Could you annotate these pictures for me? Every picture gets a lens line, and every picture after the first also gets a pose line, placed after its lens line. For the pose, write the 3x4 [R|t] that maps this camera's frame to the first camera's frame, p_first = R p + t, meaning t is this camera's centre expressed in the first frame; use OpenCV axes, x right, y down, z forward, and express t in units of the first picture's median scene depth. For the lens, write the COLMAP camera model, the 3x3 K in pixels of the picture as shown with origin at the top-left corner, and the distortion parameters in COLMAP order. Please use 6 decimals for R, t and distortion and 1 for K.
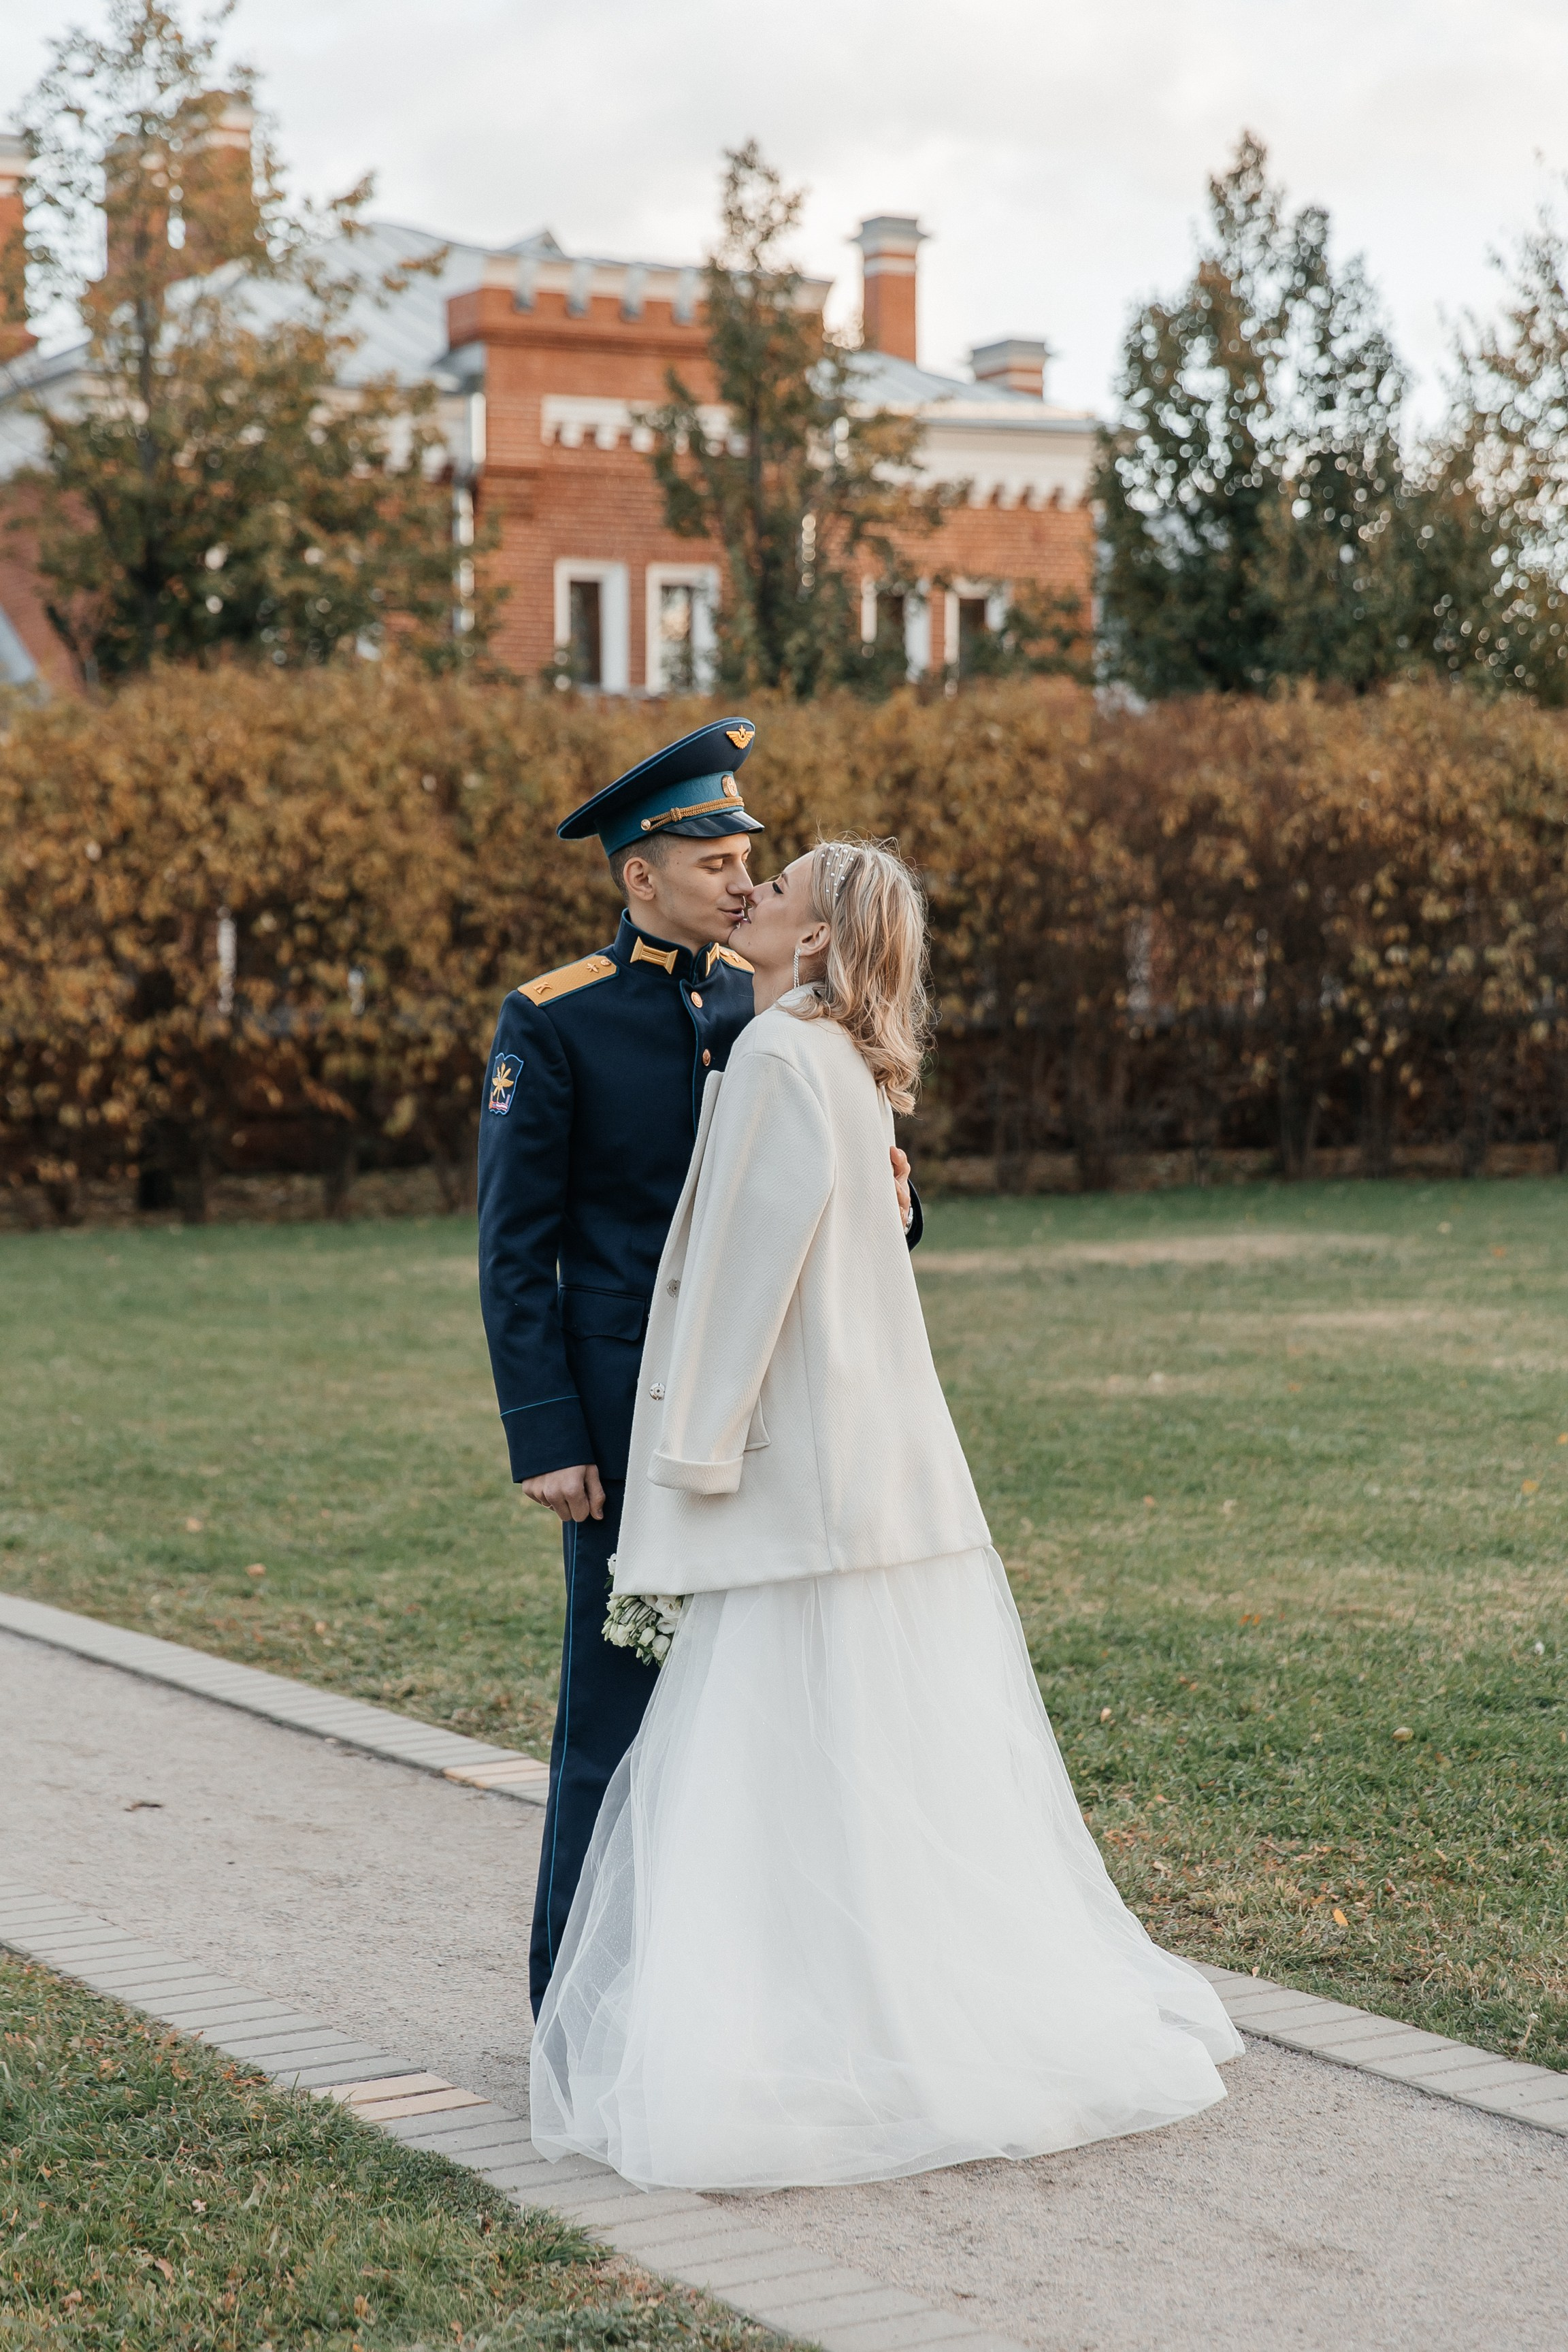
lens RADIAL K [[4520.9, 0, 784.0], [0, 4520.9, 1176.0], [0, 0, 1]] dist [-0.007172, -0.050898]
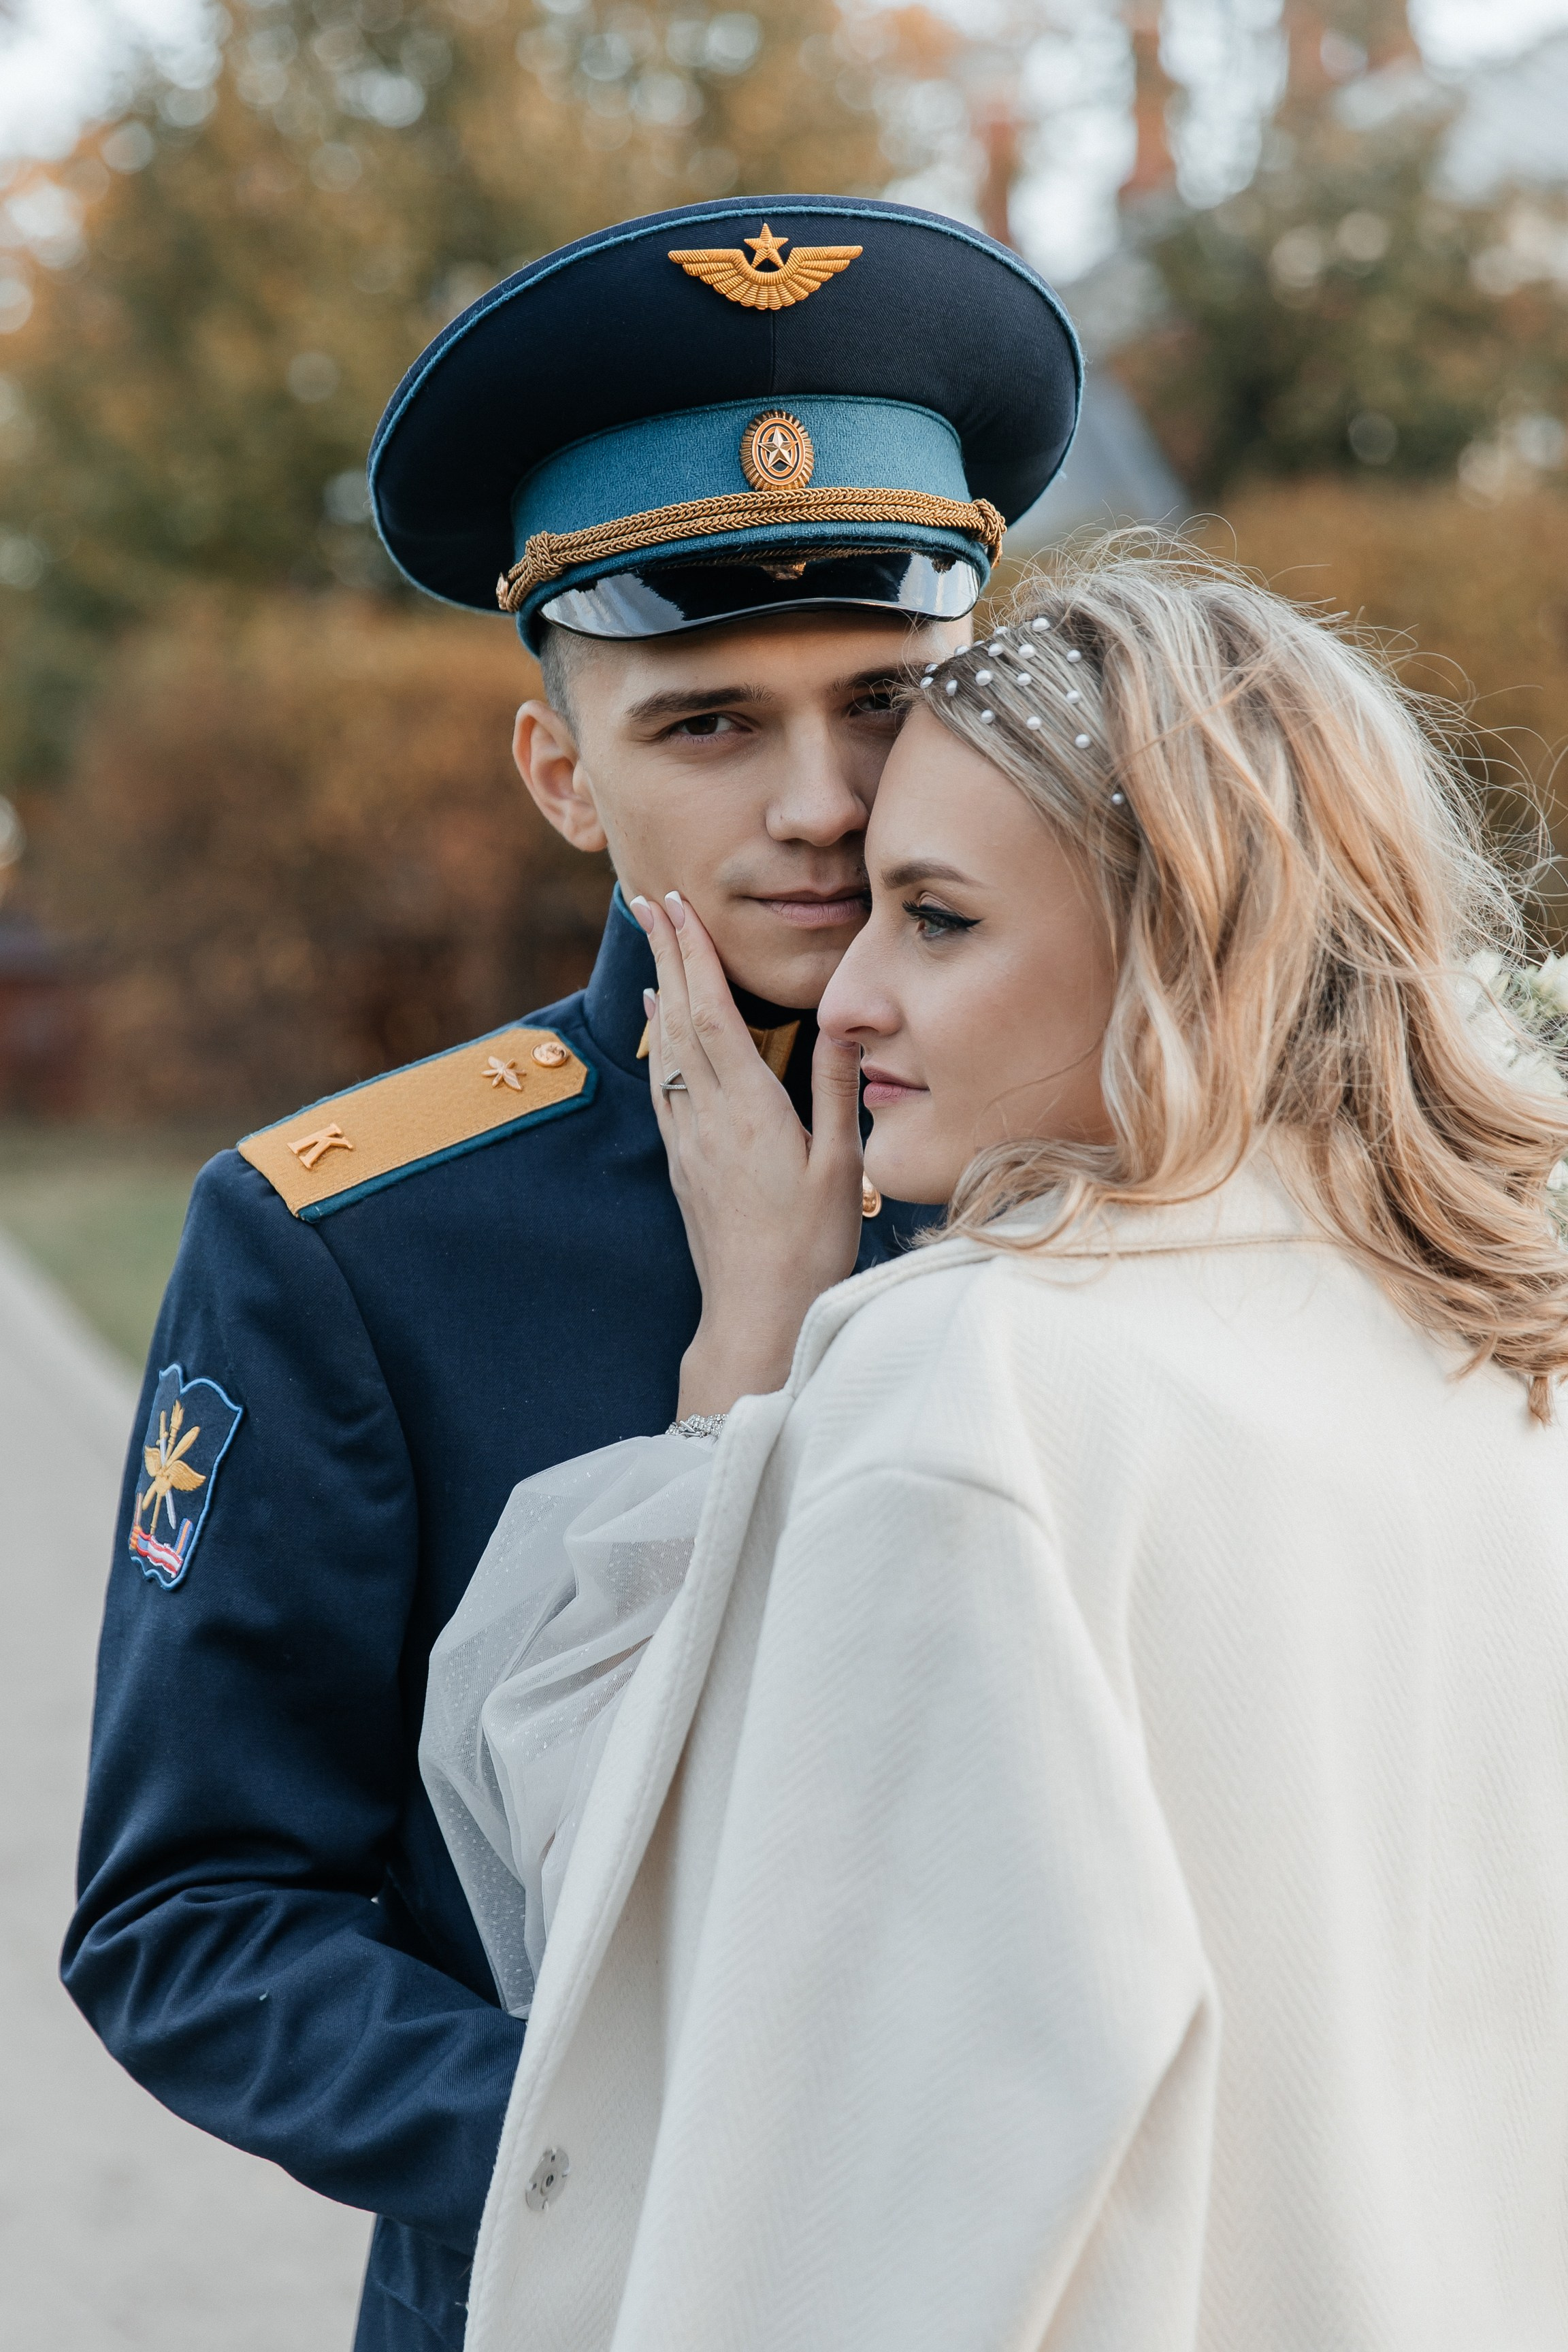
lens RADIAL K [[4520.9, 0, 784.0], [0, 4520.9, 1176.0], [0, 0, 1]] dist [-0.007172, -0.050898]
pose [[0.967123, 0.010619, -0.254089, 0.049772], [-0.001500, 0.999349, 0.036055, -0.050342], [0.254306, -0.034488, 0.966509, 0.725807]]
